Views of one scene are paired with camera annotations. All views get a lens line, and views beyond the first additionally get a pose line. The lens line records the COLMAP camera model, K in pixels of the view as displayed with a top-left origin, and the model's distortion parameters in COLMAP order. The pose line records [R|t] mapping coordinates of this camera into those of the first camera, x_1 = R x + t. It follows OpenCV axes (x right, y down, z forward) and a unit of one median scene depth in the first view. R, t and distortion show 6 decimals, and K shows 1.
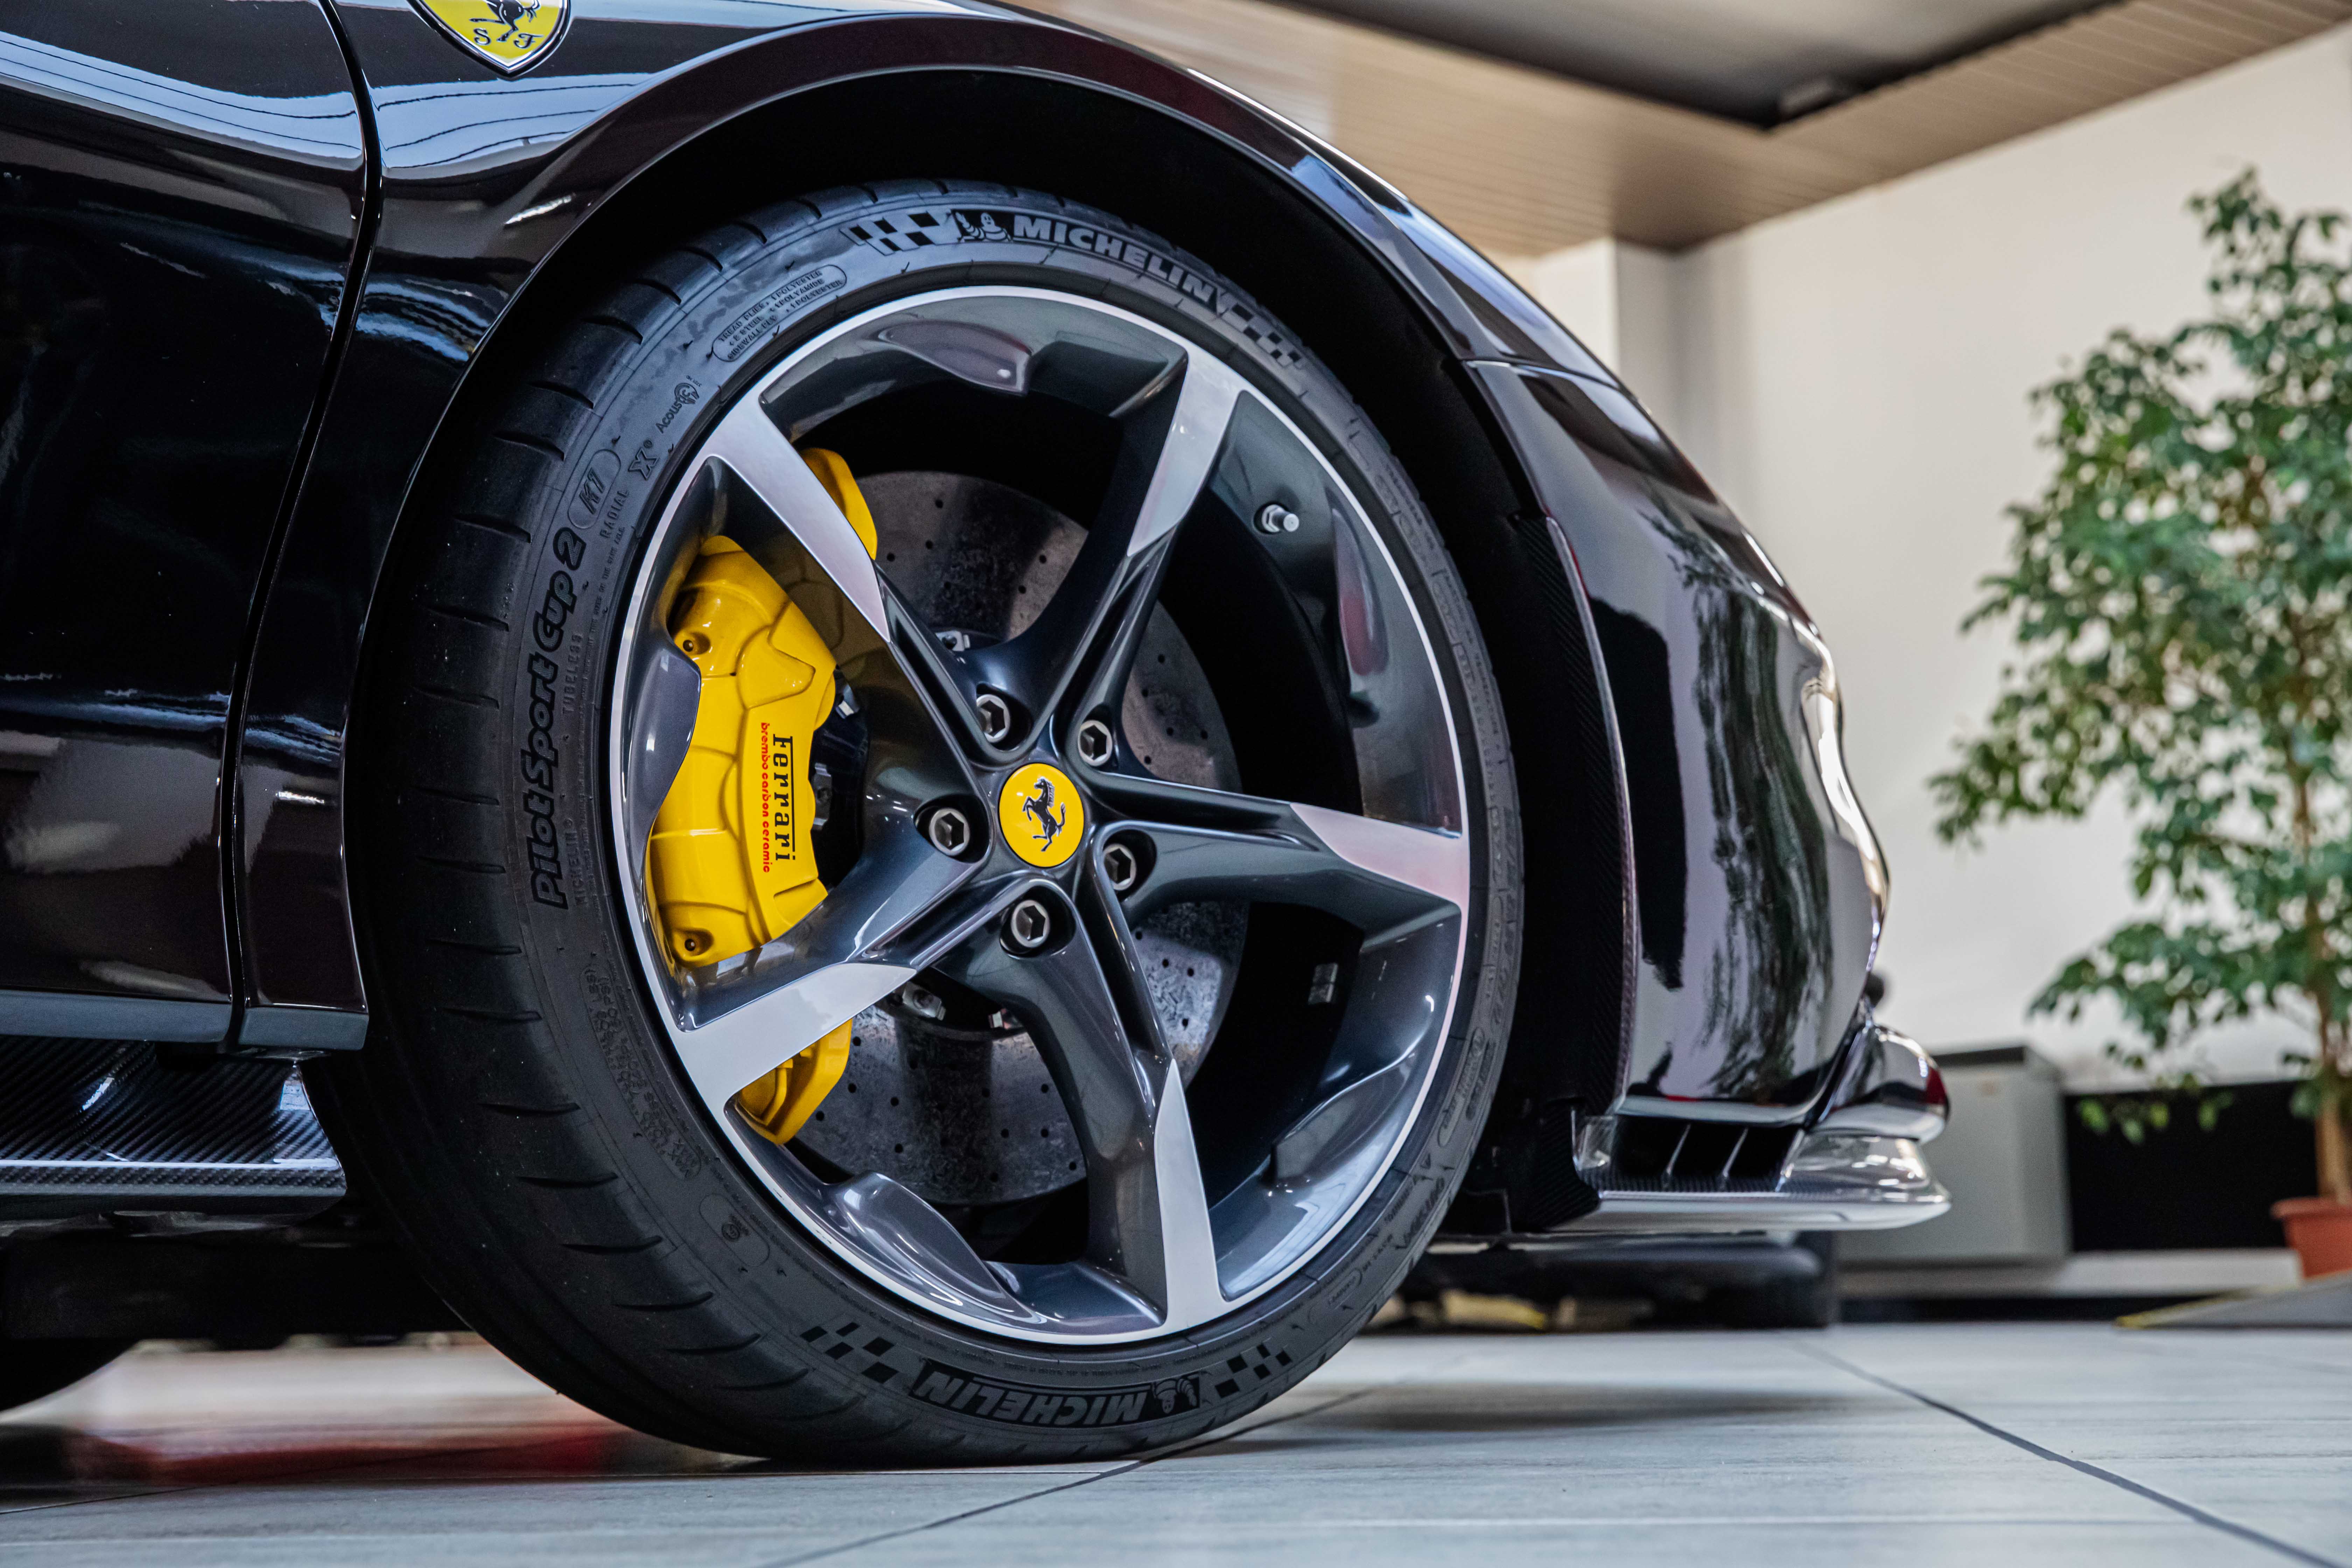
lens RADIAL K [[3565.2, 0, 1176.0], [0, 3565.2, 784.0], [0, 0, 1]] dist [0.279302, -1.695498]
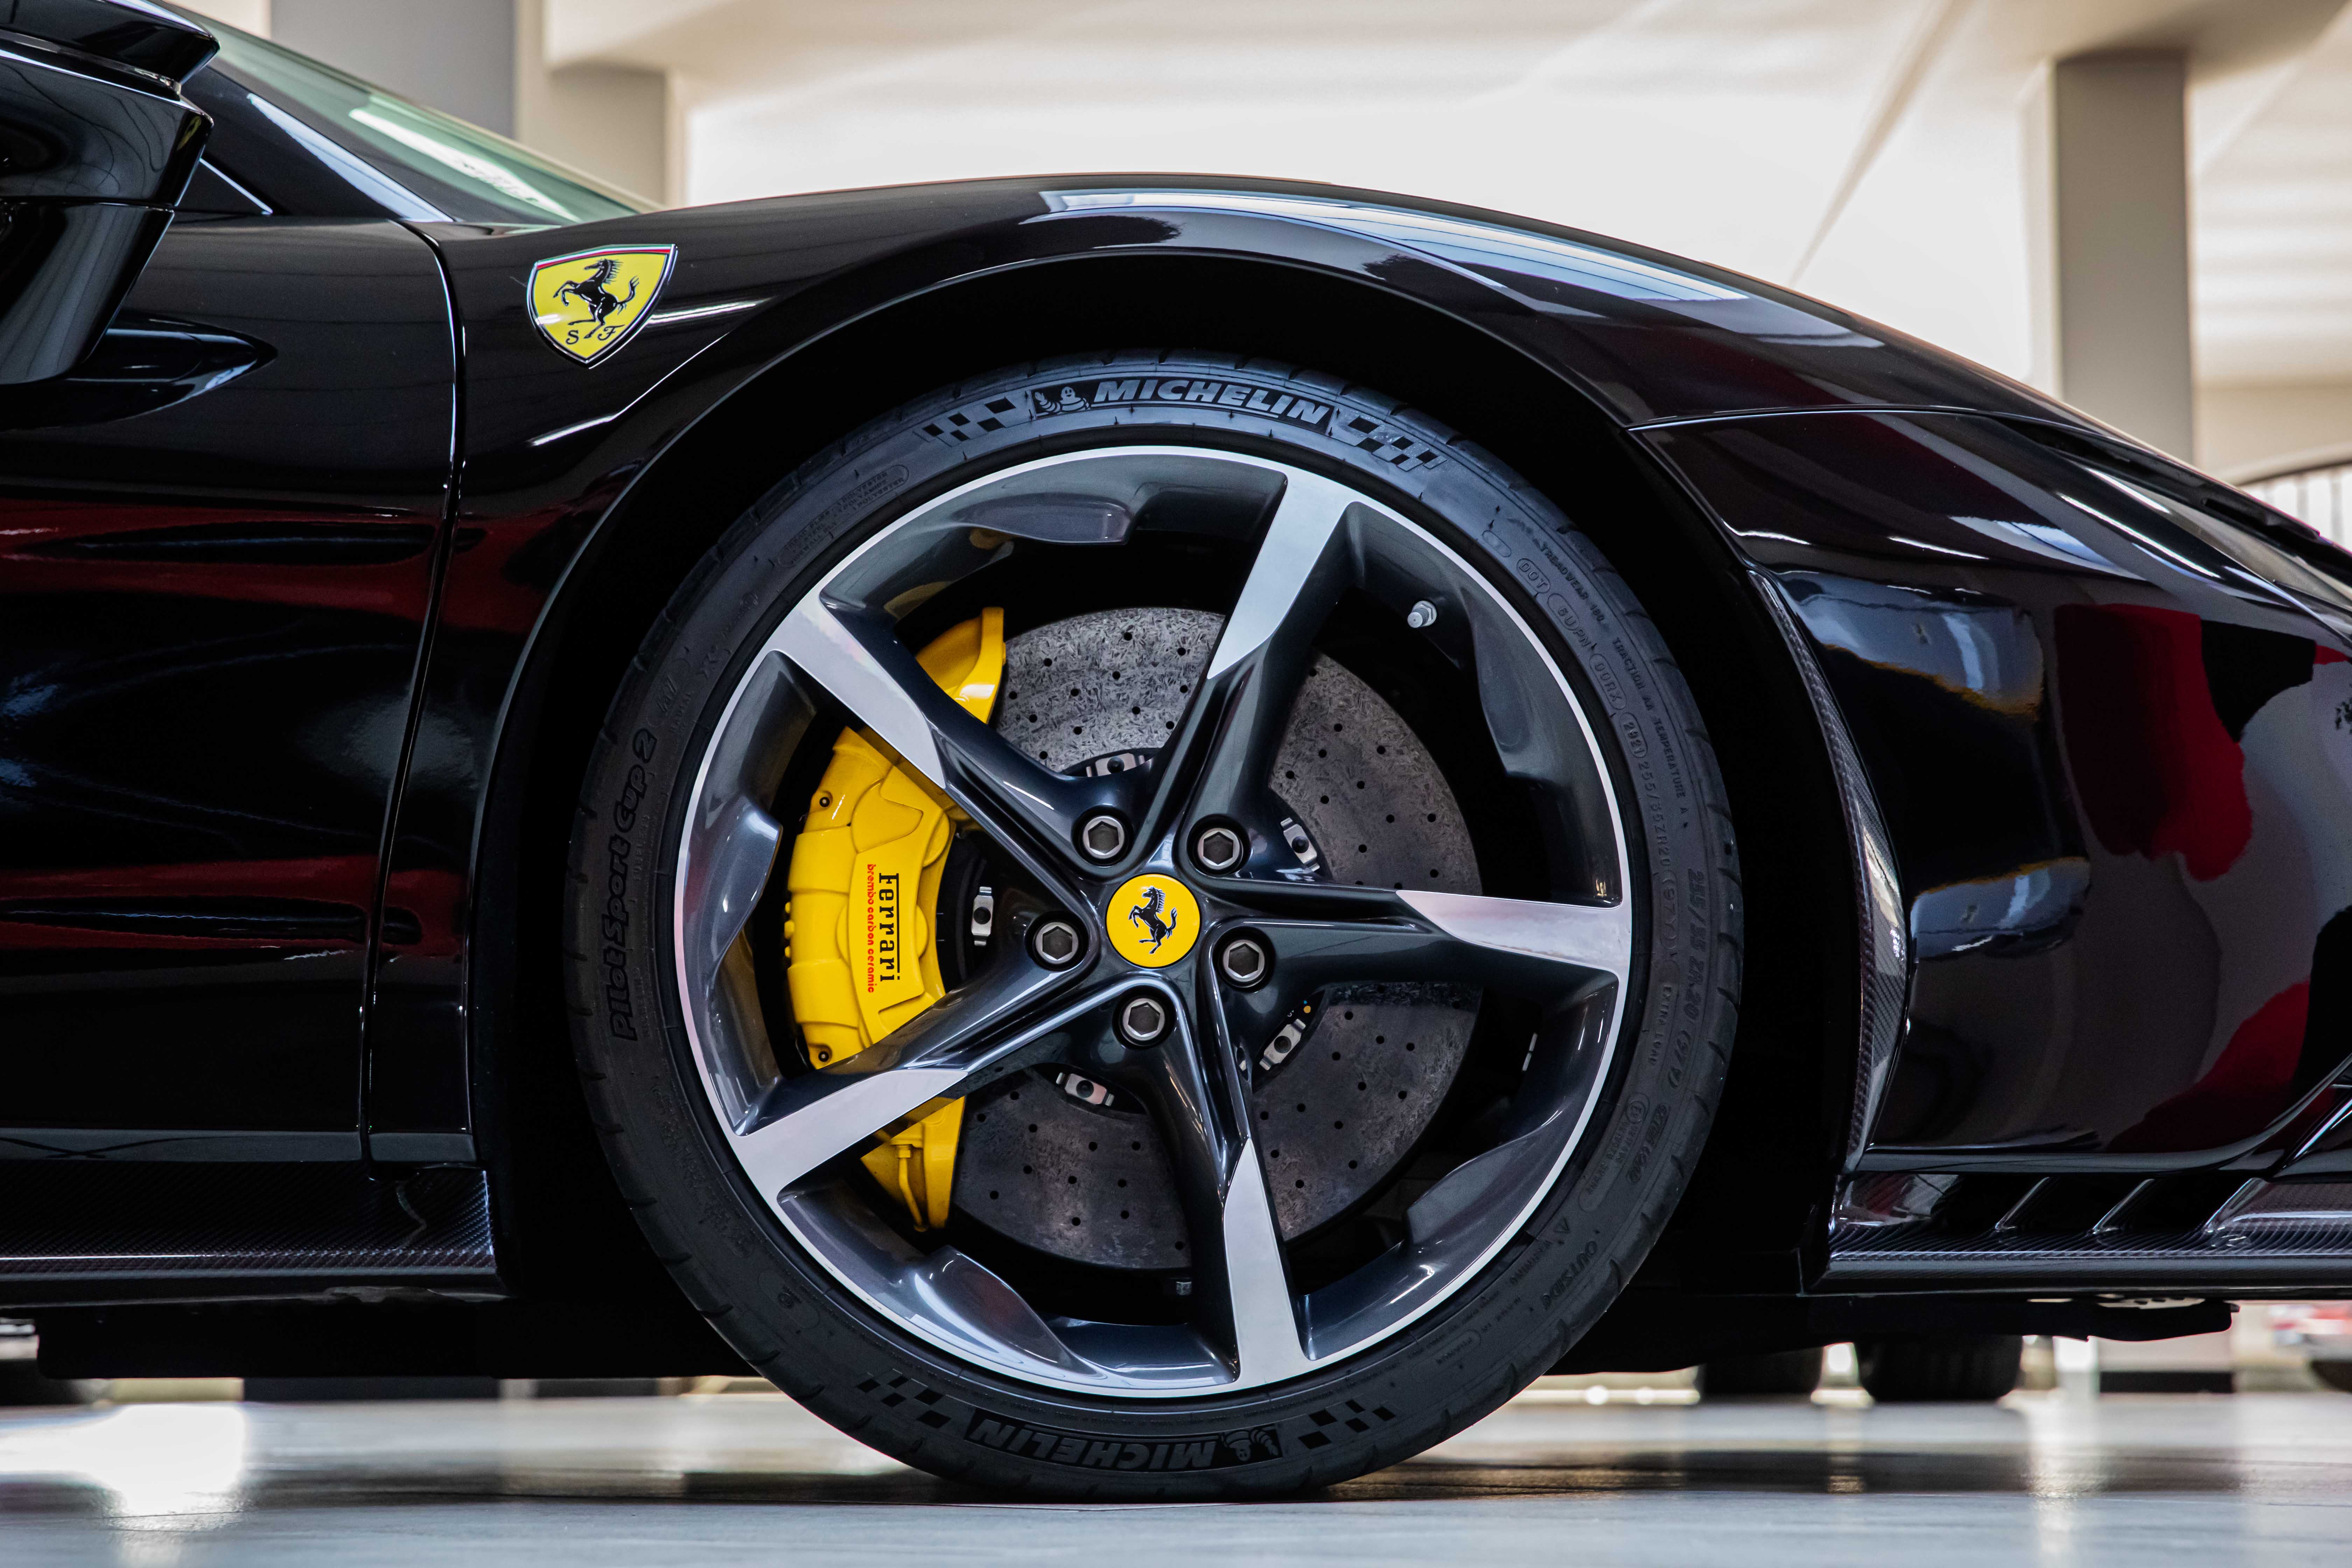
lens RADIAL K [[4514.5, 0, 1176.0], [0, 4514.5, 784.0], [0, 0, 1]] dist [0.150766, 0.093866]
pose [[0.773189, -0.066232, -0.630708, 0.889754], [0.087437, 0.996167, 0.002580, -0.038013], [0.628119, -0.057142, 0.776016, -0.082684]]
